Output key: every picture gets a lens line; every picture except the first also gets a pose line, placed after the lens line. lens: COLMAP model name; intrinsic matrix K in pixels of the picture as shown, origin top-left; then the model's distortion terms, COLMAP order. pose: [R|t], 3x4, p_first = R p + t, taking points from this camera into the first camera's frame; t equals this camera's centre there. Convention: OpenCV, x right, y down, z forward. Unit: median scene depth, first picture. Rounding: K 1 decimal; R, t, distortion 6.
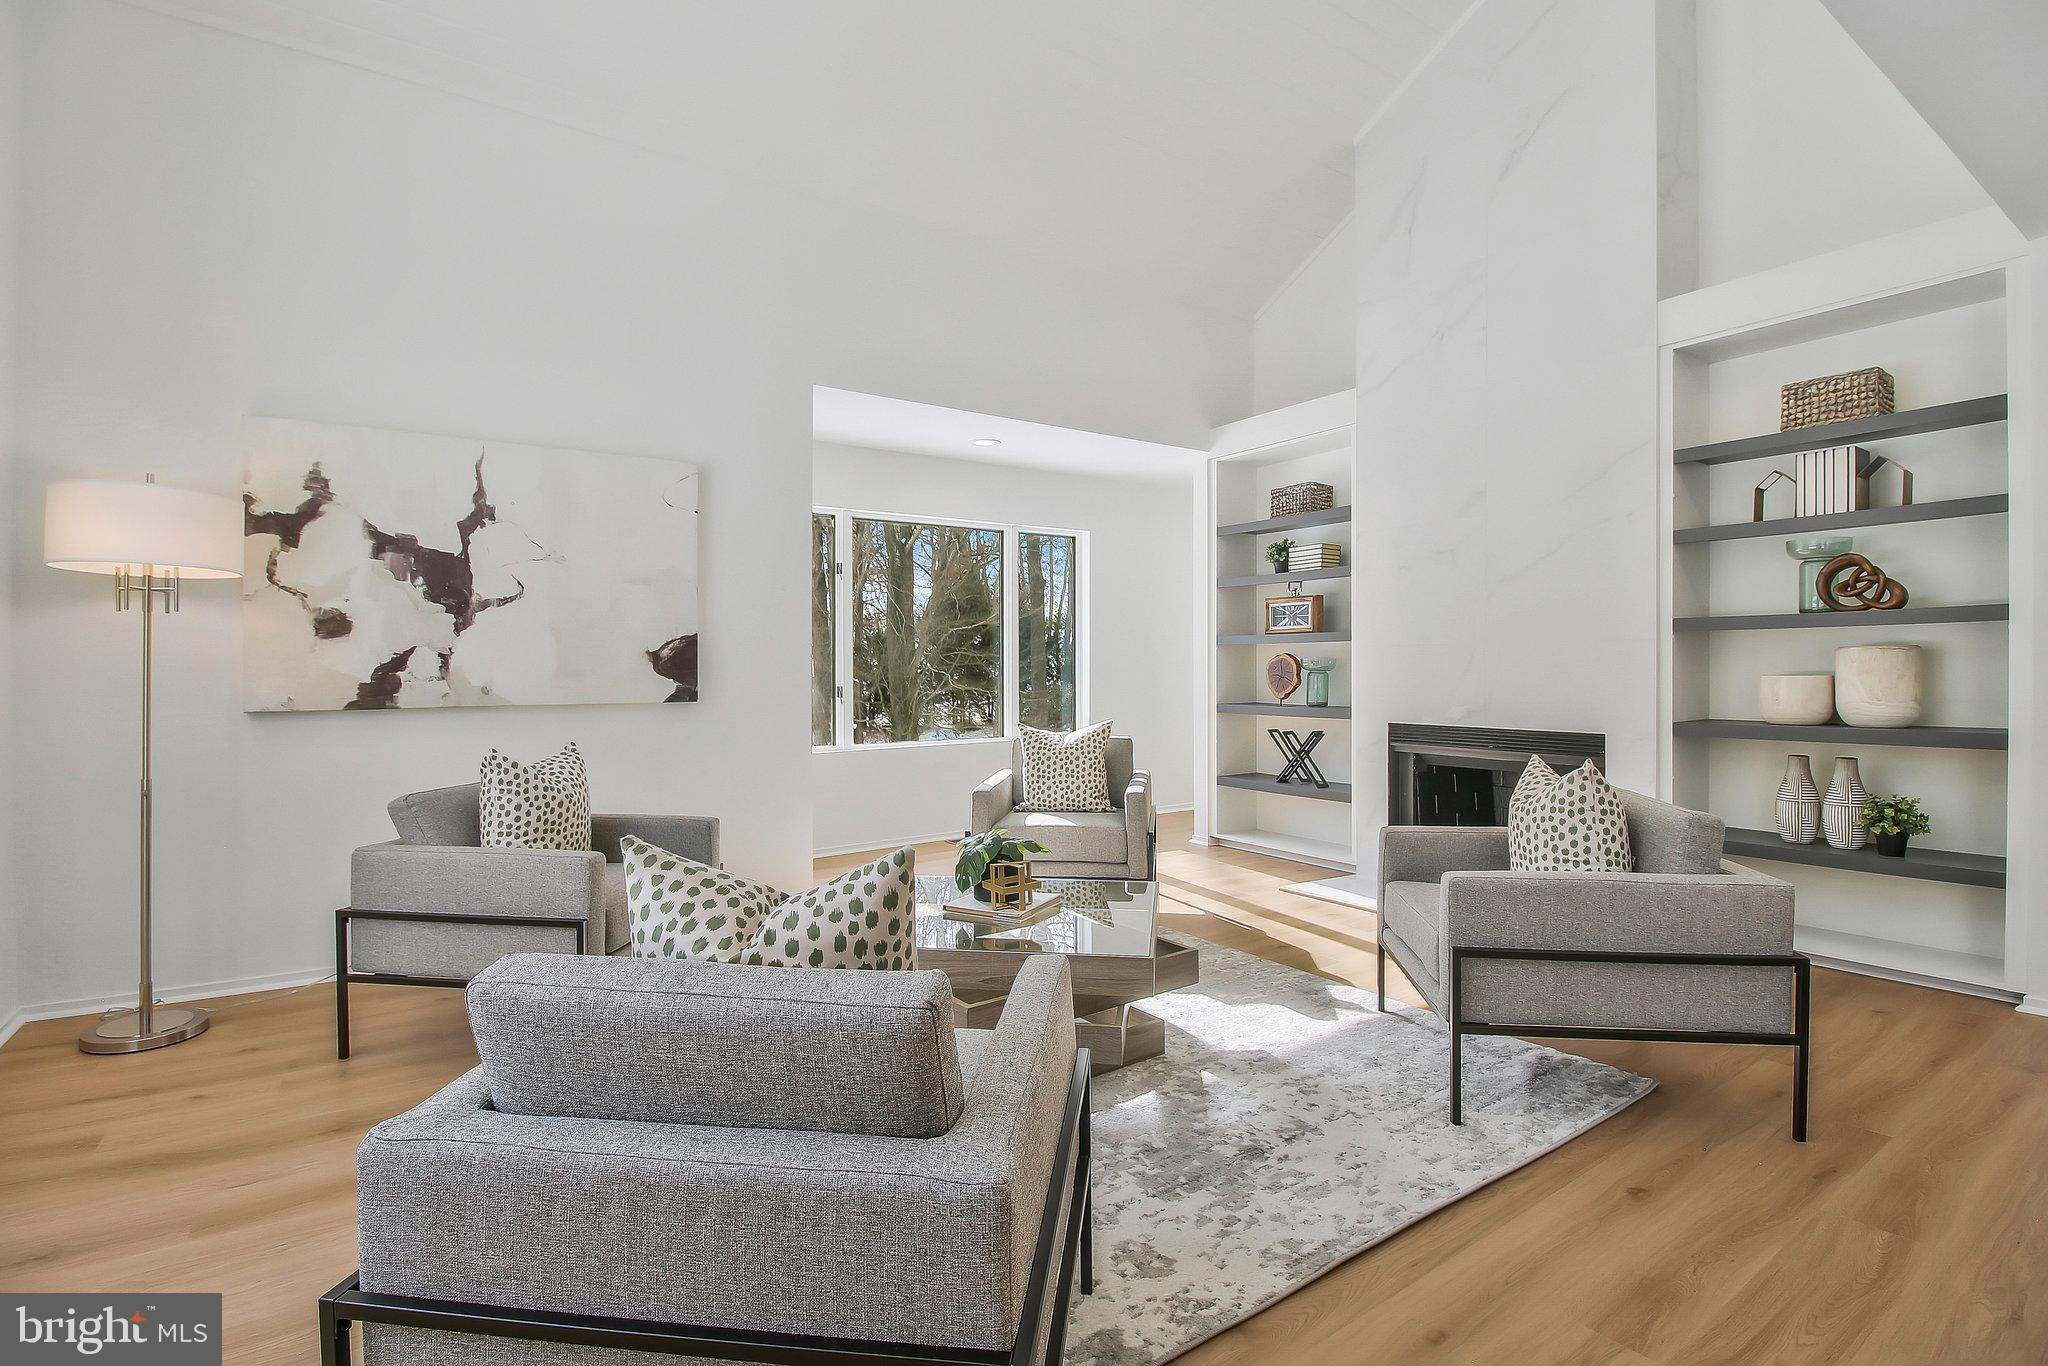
lens RADIAL K [[959.8, 0, 1032.0], [0, 959.8, 680.4], [0, 0, 1]] dist [-0.003195, -0.010930]
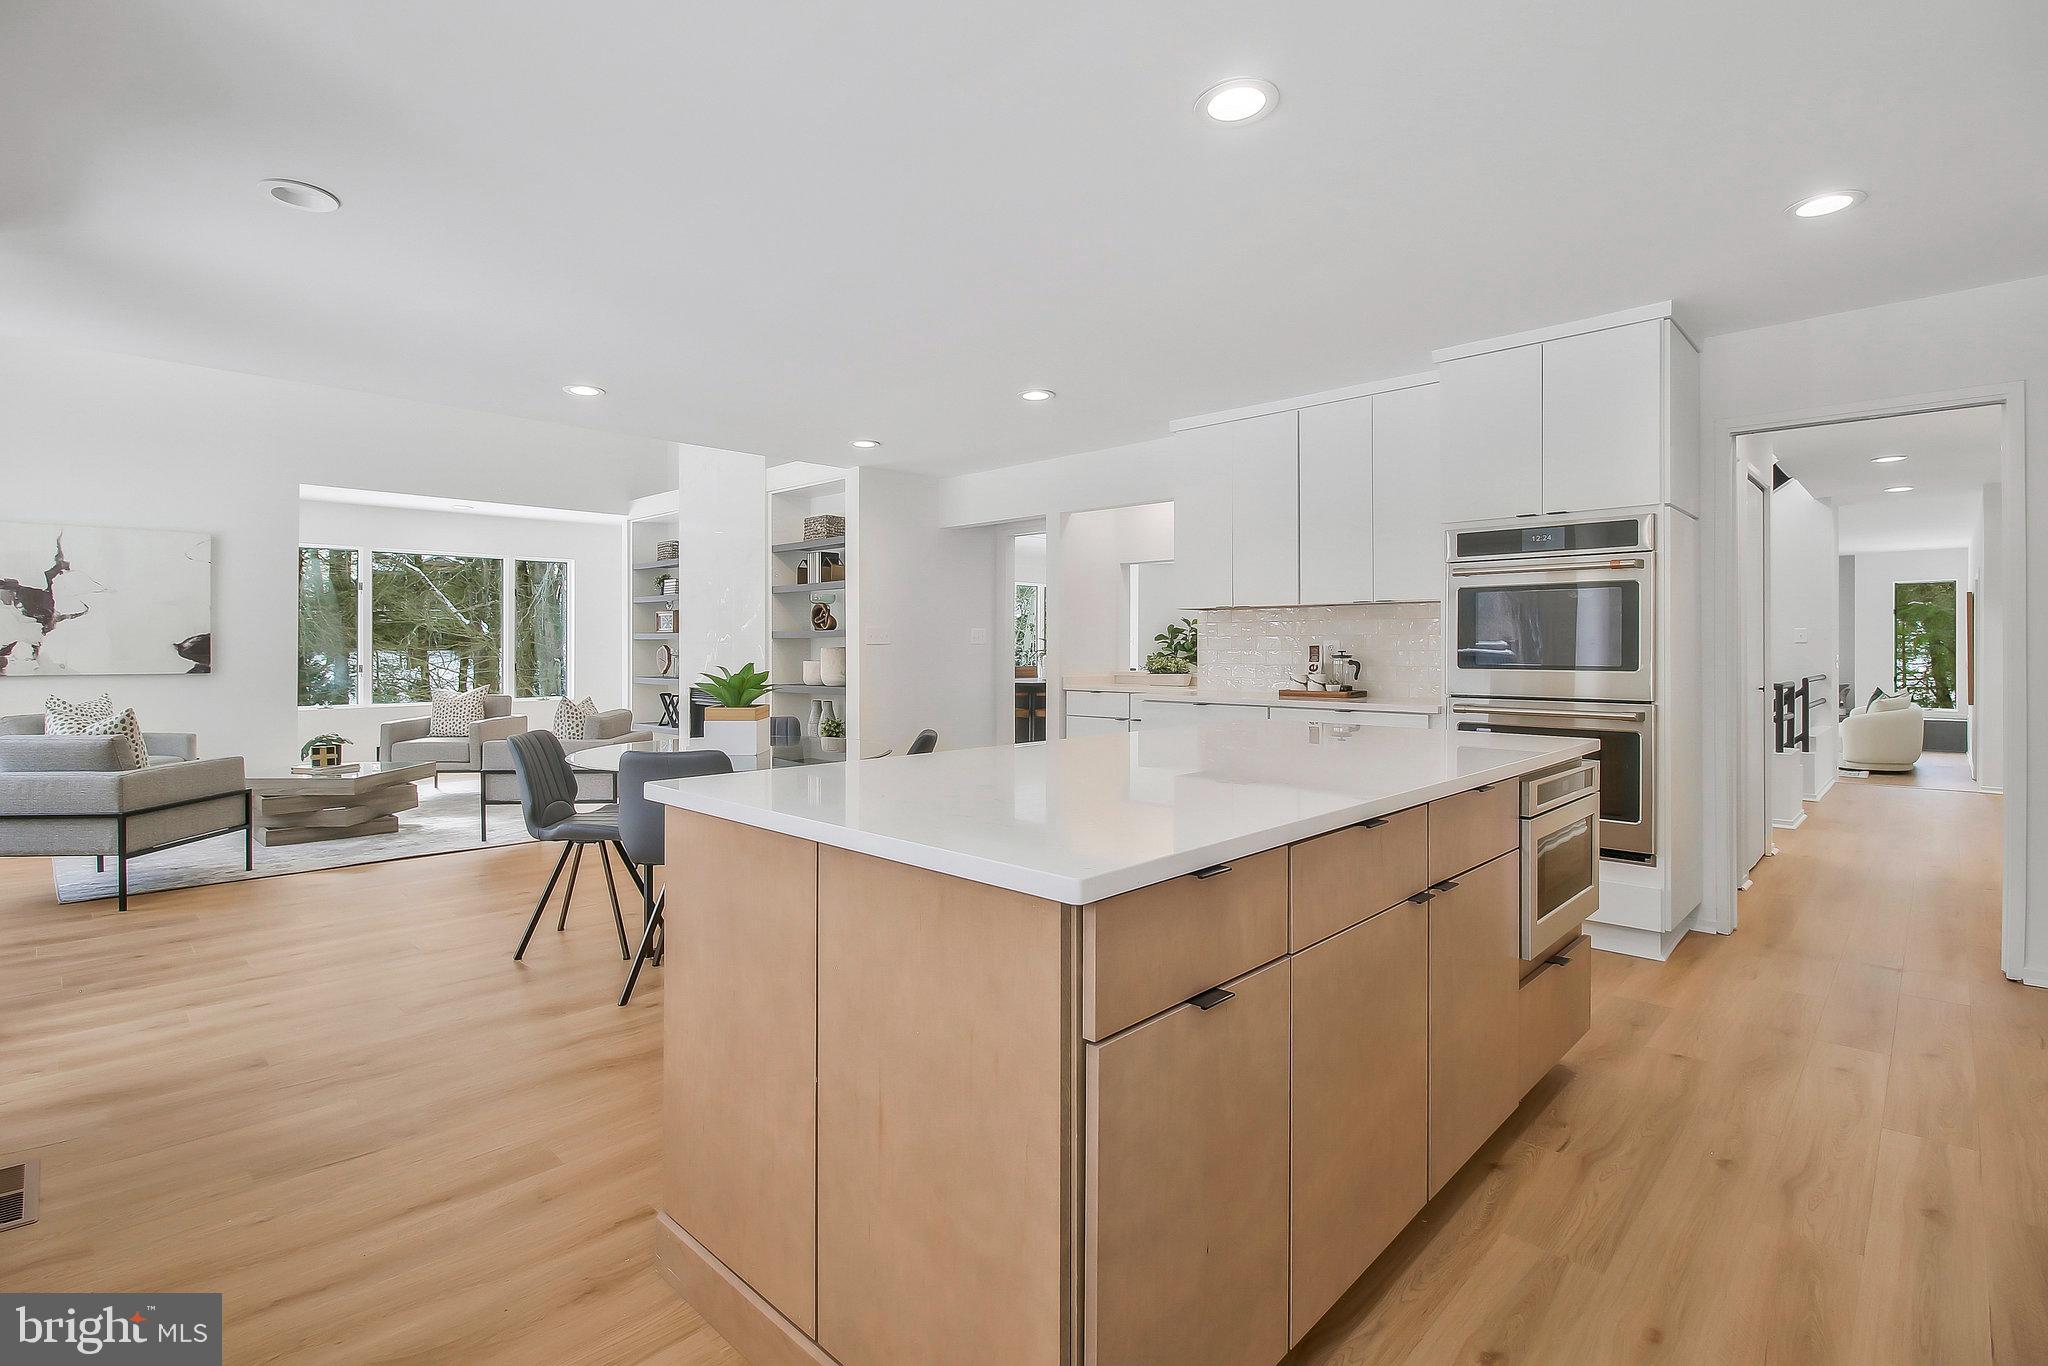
lens RADIAL K [[959.8, 0, 1022.5], [0, 959.8, 651.1], [0, 0, 1]] dist [-0.003195, -0.010930]
pose [[0.979701, 0.005290, 0.200397, 0.823888], [-0.003403, 0.999947, -0.009759, -0.006388], [-0.200438, 0.008879, 0.979666, -1.075473]]
